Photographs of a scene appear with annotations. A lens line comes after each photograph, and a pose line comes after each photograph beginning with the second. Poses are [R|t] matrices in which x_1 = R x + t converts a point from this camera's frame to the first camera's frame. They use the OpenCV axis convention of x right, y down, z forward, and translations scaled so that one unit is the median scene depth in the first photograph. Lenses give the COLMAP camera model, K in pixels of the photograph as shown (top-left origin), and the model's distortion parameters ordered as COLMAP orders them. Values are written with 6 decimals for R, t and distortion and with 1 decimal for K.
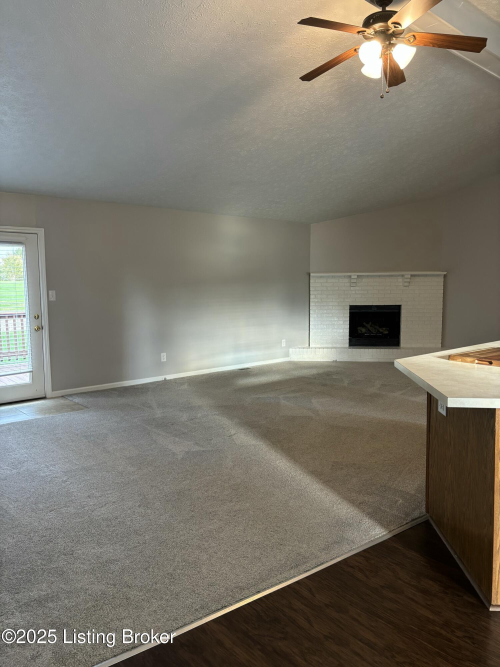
lens RADIAL K [[507.7, 0, 247.8], [0, 507.7, 334.0], [0, 0, 1]] dist [0.047189, -0.022950]
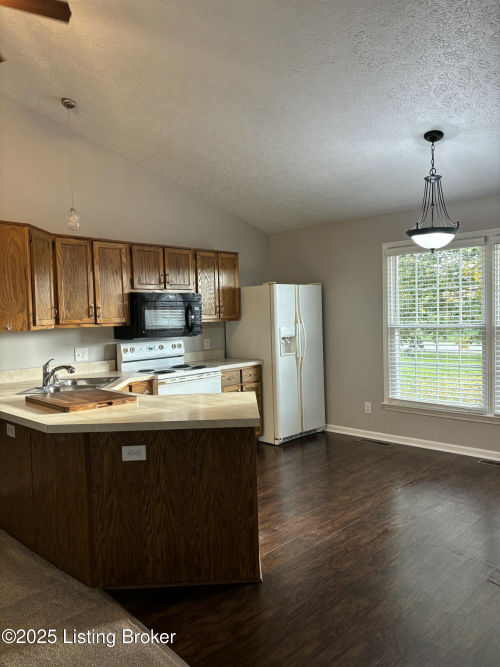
lens RADIAL K [[507.7, 0, 248.7], [0, 507.7, 335.7], [0, 0, 1]] dist [0.047189, -0.022950]
pose [[-0.095176, -0.025349, 0.995138, -0.567816], [0.124238, 0.991557, 0.037140, -0.081769], [-0.987677, 0.127169, -0.091224, 0.806985]]
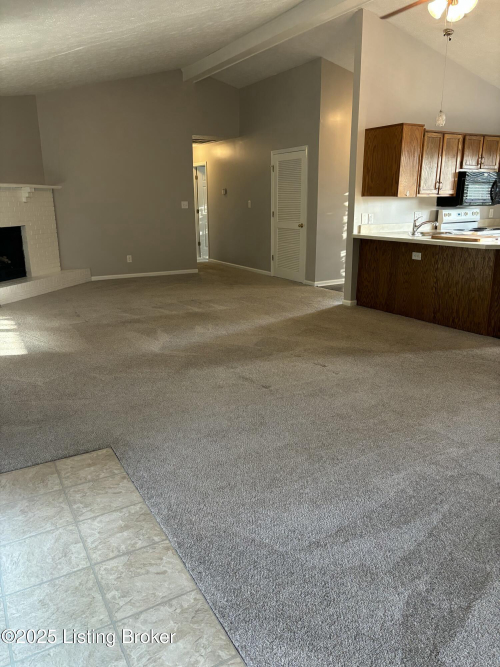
lens RADIAL K [[507.7, 0, 249.6], [0, 507.7, 332.6], [0, 0, 1]] dist [0.047189, -0.022950]
pose [[0.186389, -0.234700, 0.954031, -1.351794], [0.099441, 0.970568, 0.219340, -0.100391], [-0.977431, 0.053987, 0.204242, 1.430349]]
